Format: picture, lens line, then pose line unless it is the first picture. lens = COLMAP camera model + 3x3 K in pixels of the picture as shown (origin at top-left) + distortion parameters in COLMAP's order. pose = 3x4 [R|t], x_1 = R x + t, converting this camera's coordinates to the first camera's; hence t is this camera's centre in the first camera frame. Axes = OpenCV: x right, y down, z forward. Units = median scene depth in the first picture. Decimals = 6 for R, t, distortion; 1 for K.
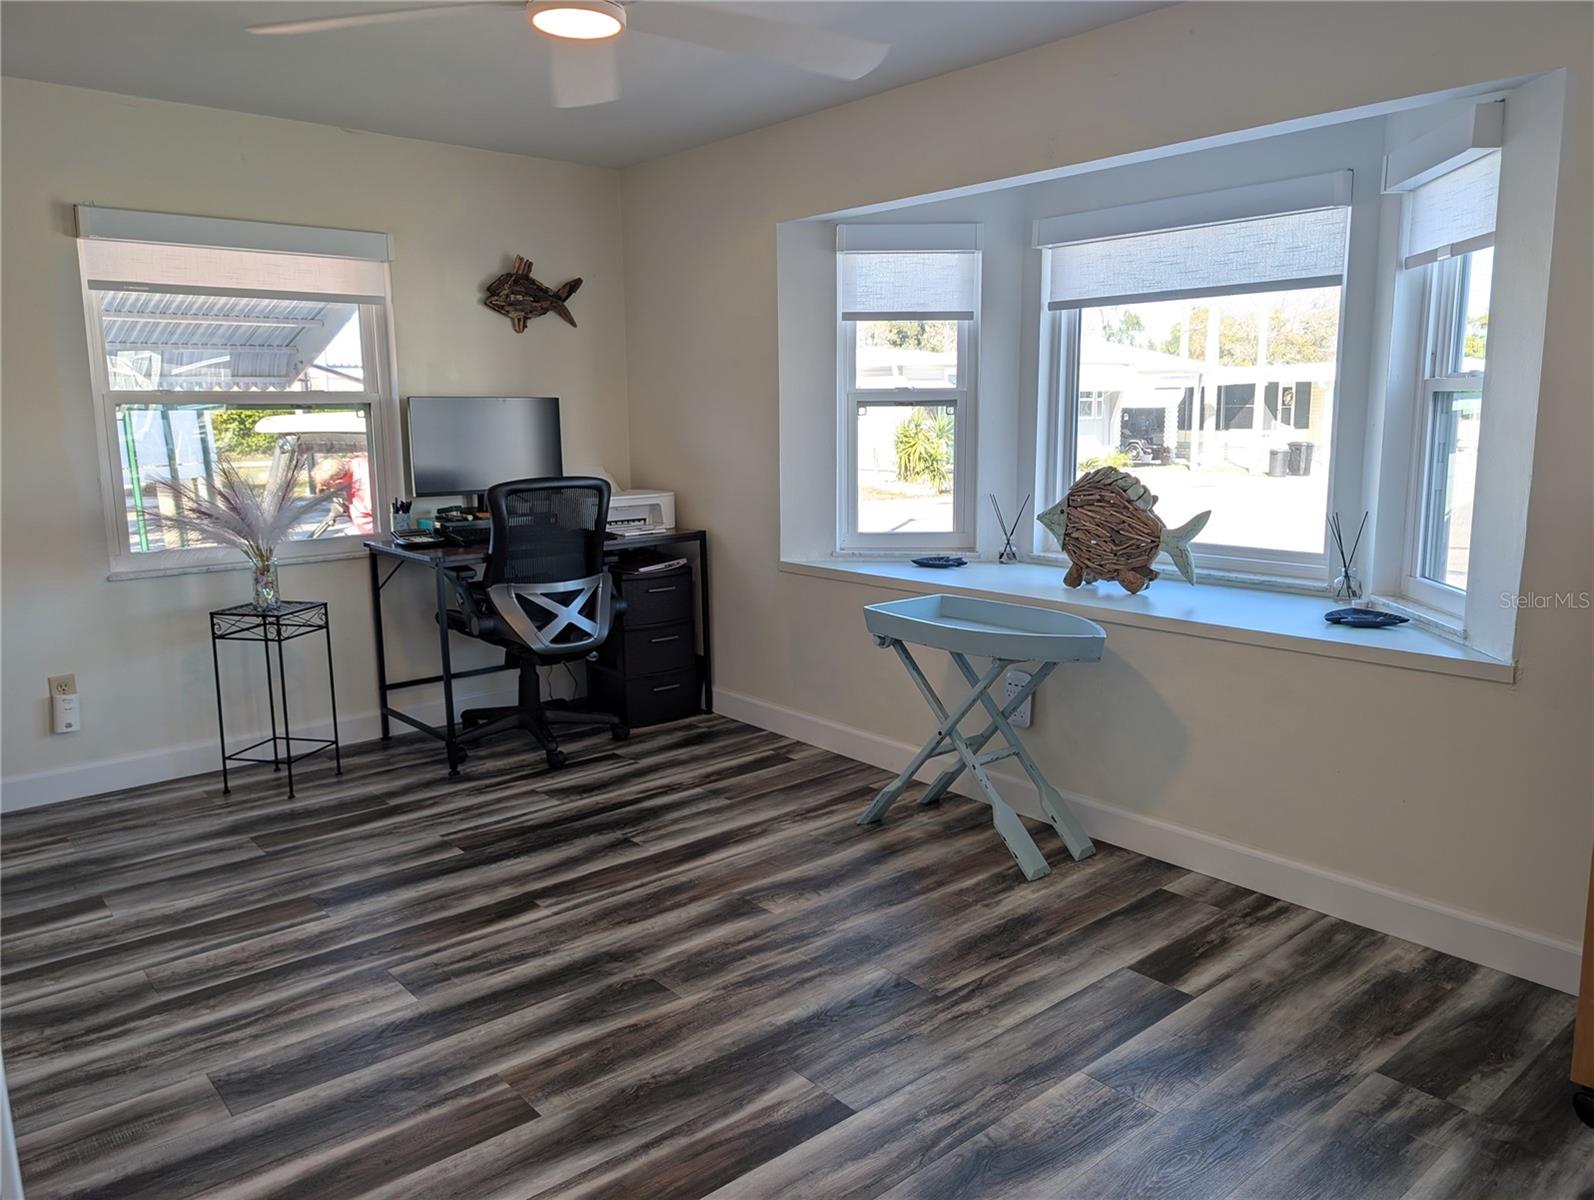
lens RADIAL K [[1149.0, 0, 797.1], [0, 1149.0, 584.9], [0, 0, 1]] dist [0.039457, -0.049914]
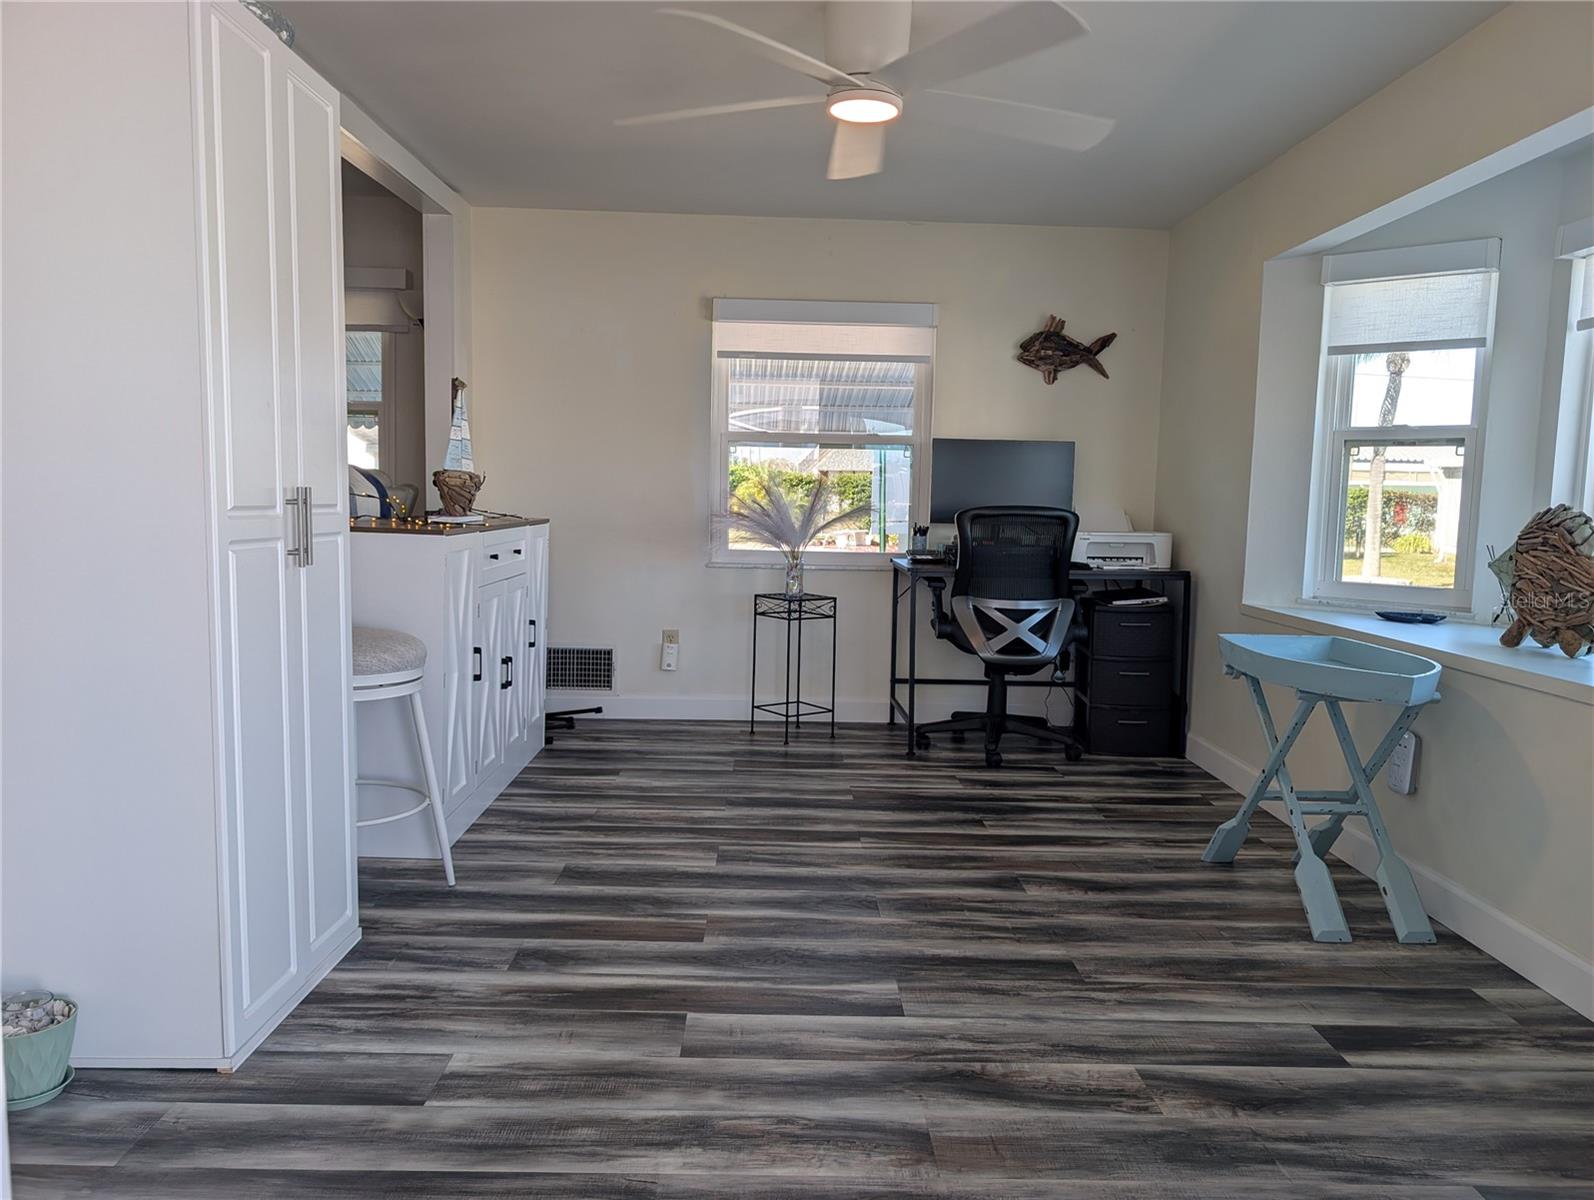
lens RADIAL K [[1142.0, 0, 797.0], [0, 1142.0, 600.0], [0, 0, 1]] dist [0.036654, -0.046193]
pose [[0.769876, 0.086227, -0.632342, 0.368445], [-0.127403, 0.991652, -0.019890, 0.051505], [0.625348, 0.095875, 0.774434, 0.017516]]
